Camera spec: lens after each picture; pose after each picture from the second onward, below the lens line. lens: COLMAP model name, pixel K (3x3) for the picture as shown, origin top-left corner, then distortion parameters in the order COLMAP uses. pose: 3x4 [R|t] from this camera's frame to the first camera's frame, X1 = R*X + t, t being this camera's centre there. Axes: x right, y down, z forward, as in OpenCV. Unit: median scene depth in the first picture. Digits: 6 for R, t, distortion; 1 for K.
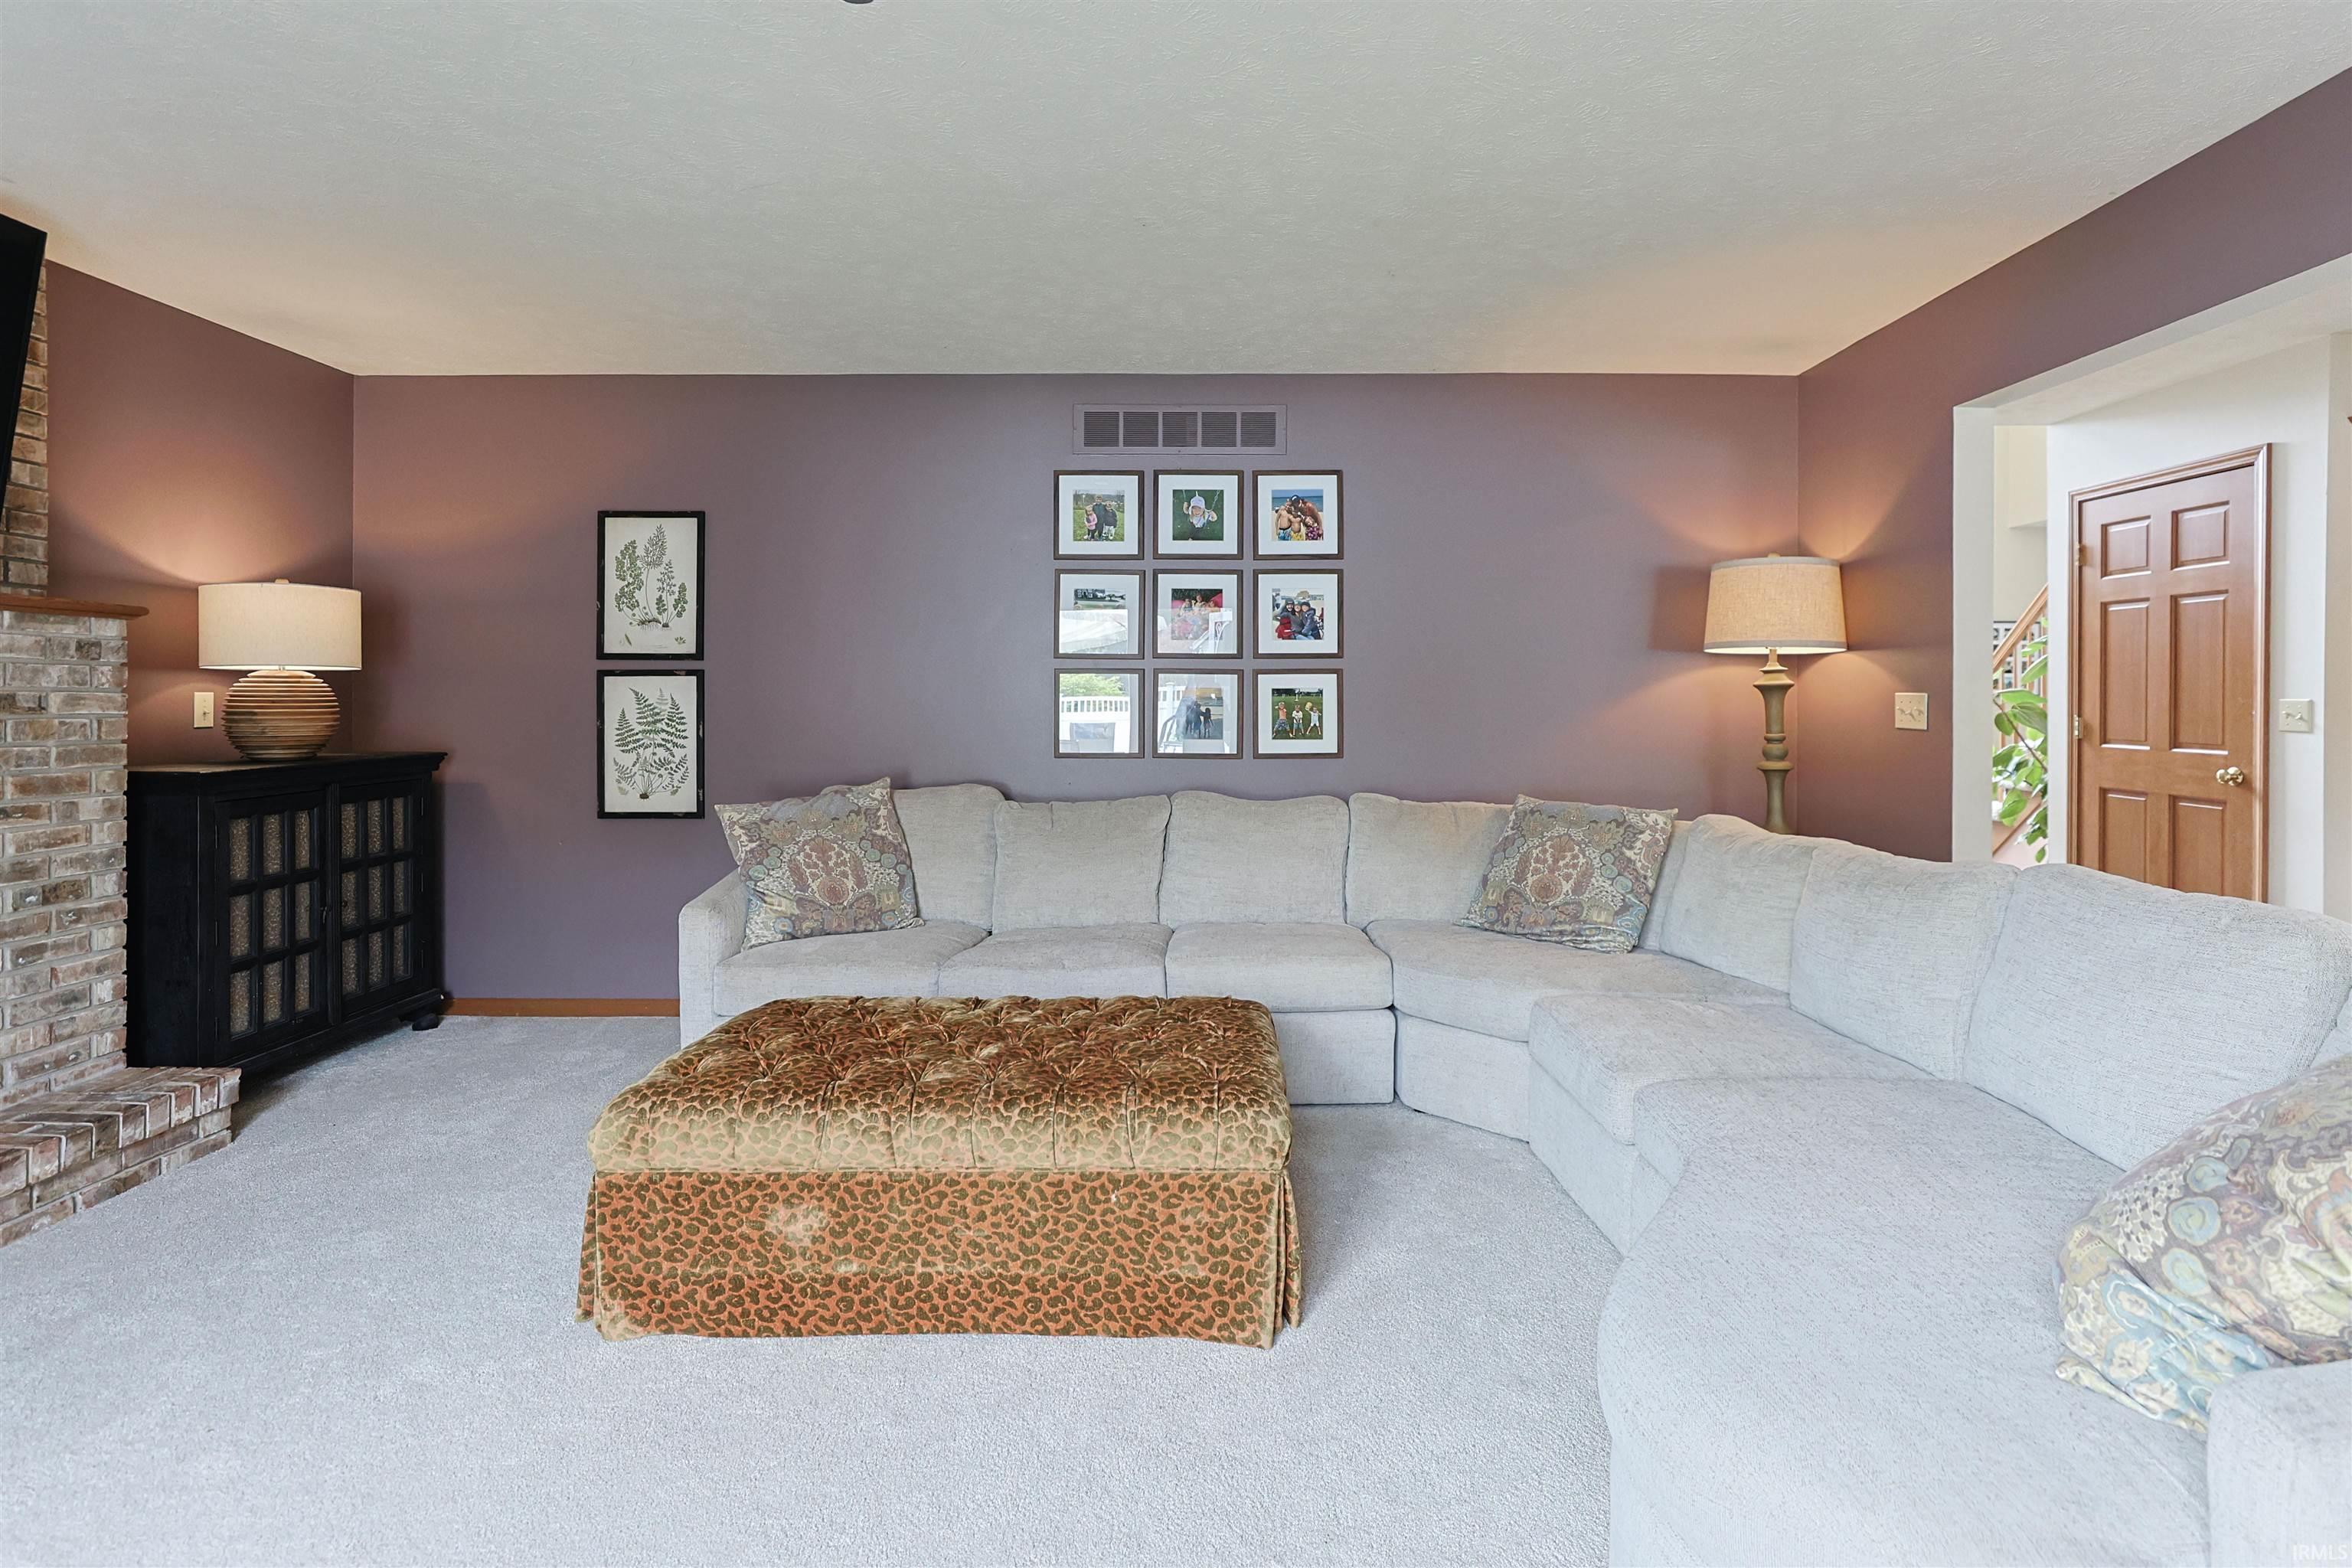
lens RADIAL K [[1144.2, 0, 1209.5], [0, 1144.2, 707.1], [0, 0, 1]] dist [-0.011268, 0.009212]
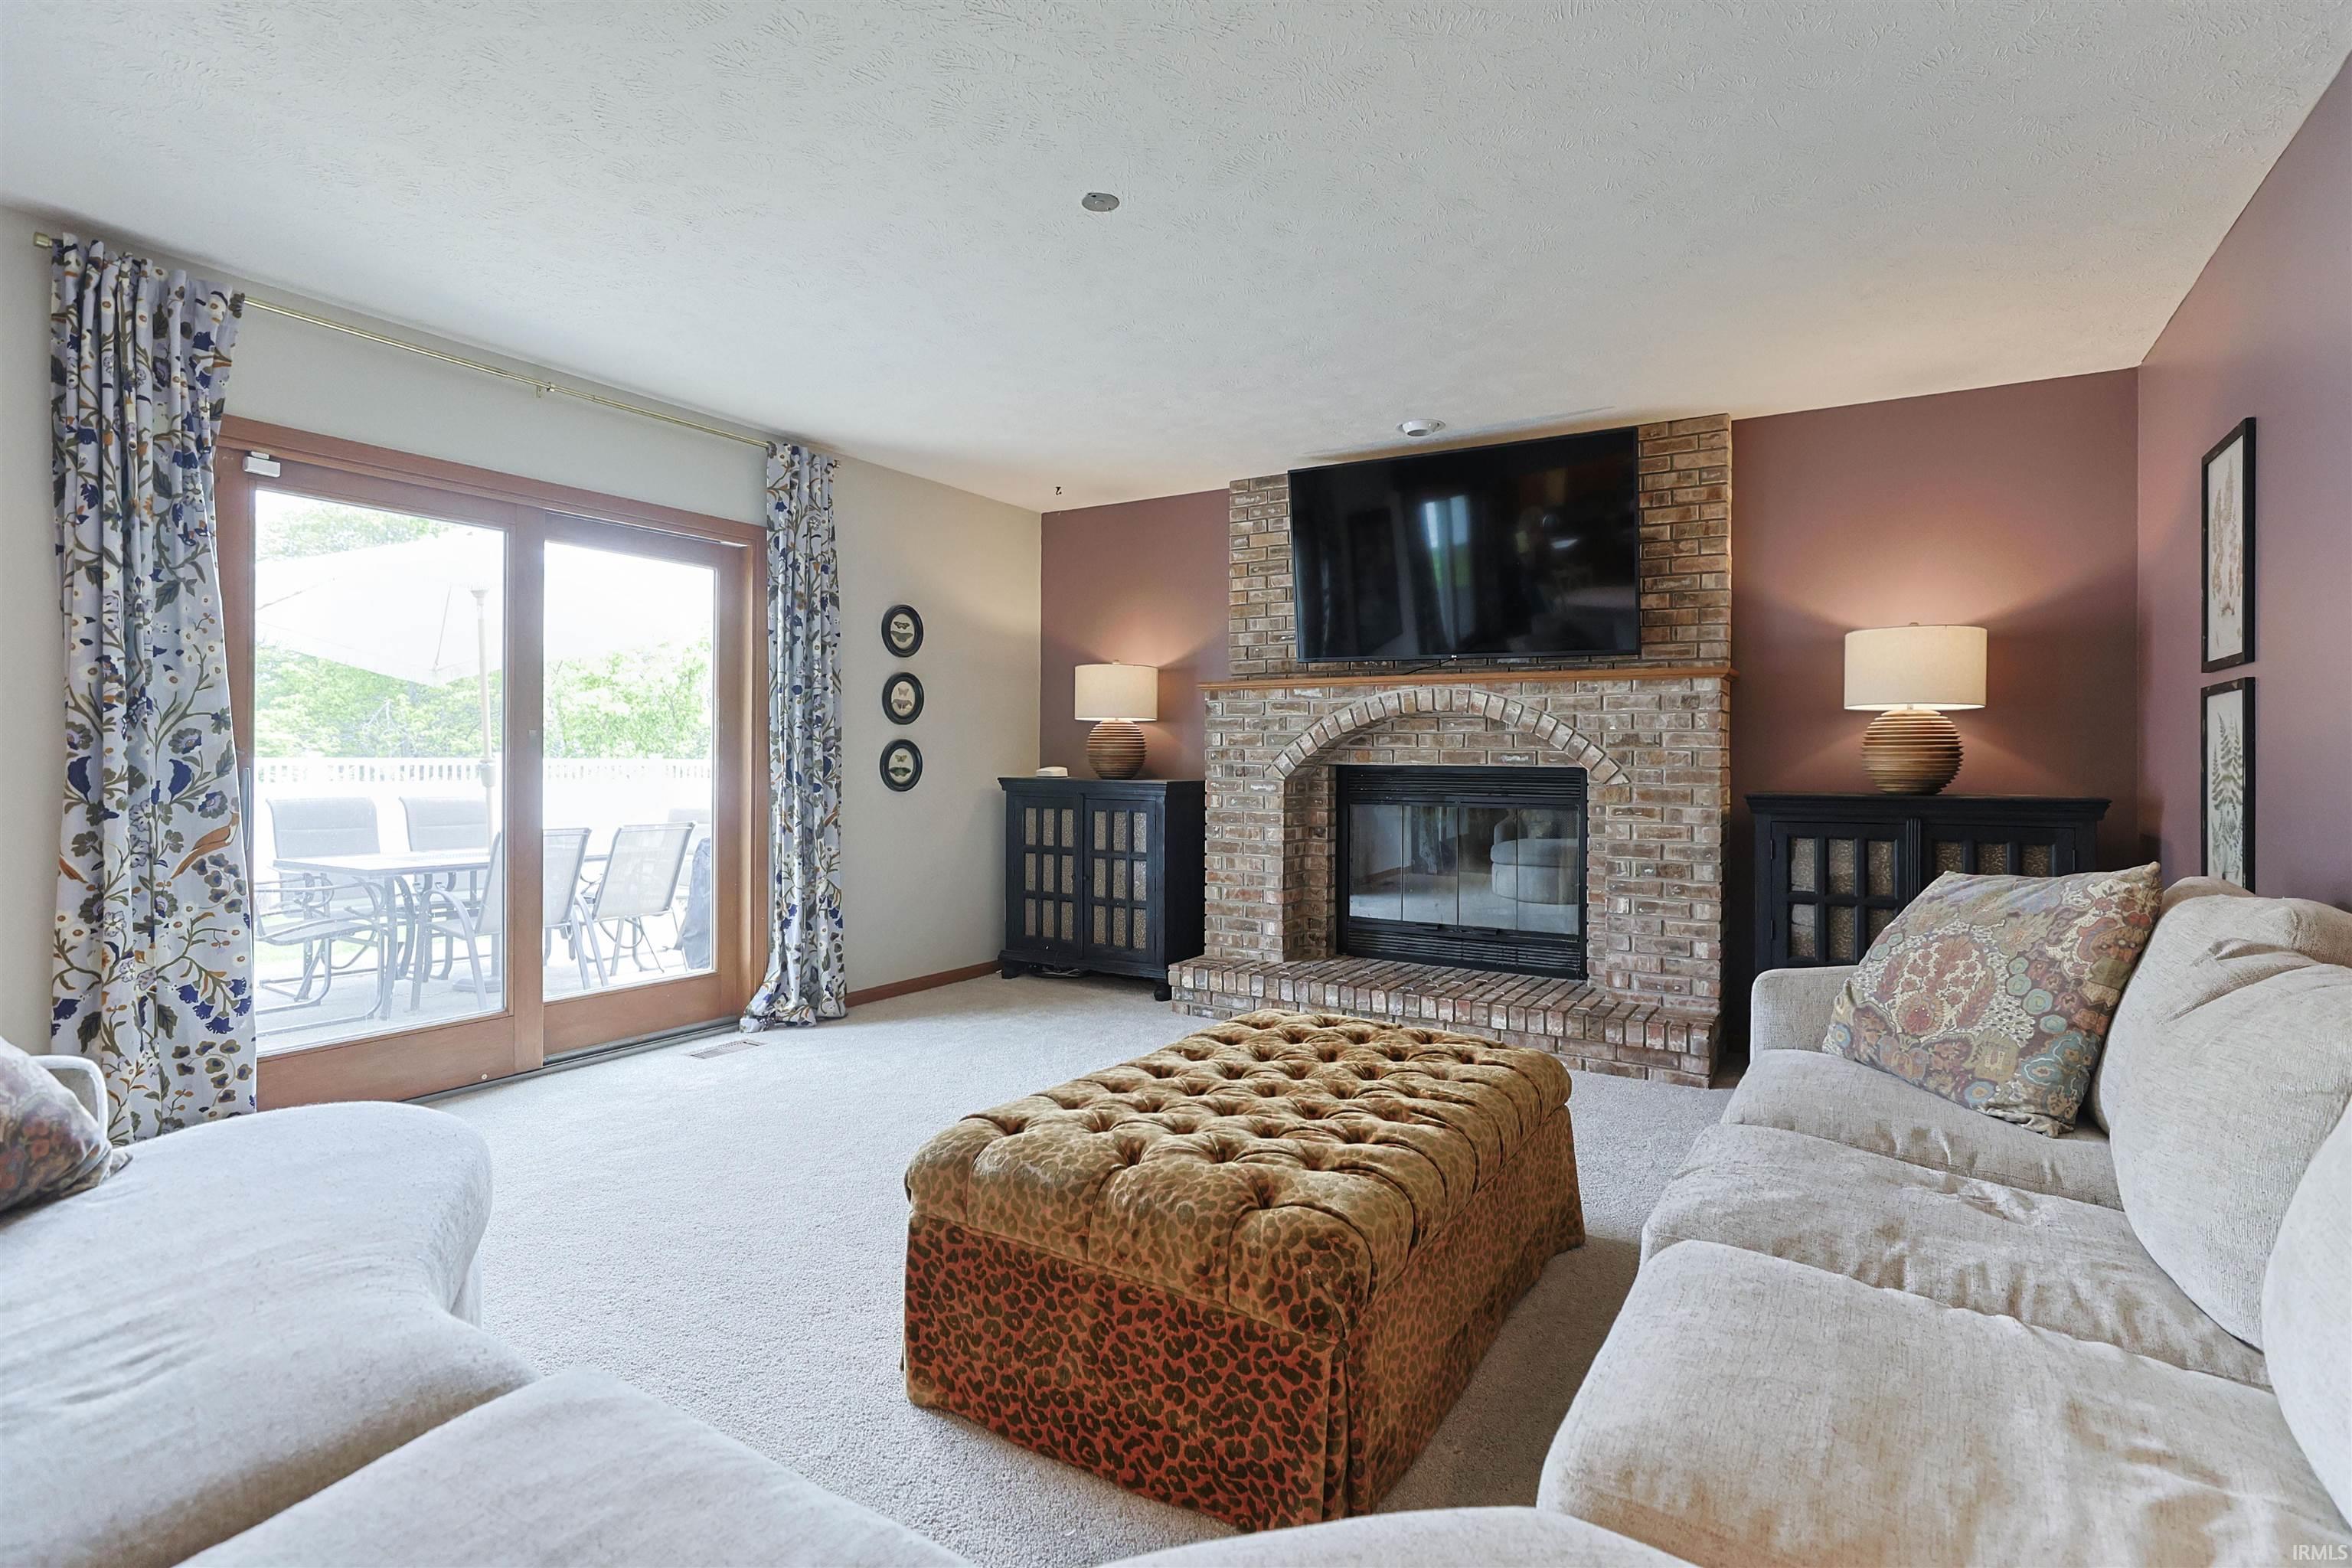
lens RADIAL K [[1144.2, 0, 1203.6], [0, 1144.2, 759.4], [0, 0, 1]] dist [-0.011268, 0.009212]
pose [[-0.510142, -0.003687, -0.860082, 0.468601], [-0.012355, 0.999919, 0.003042, 0.020853], [0.860001, 0.012178, -0.510146, 1.066808]]
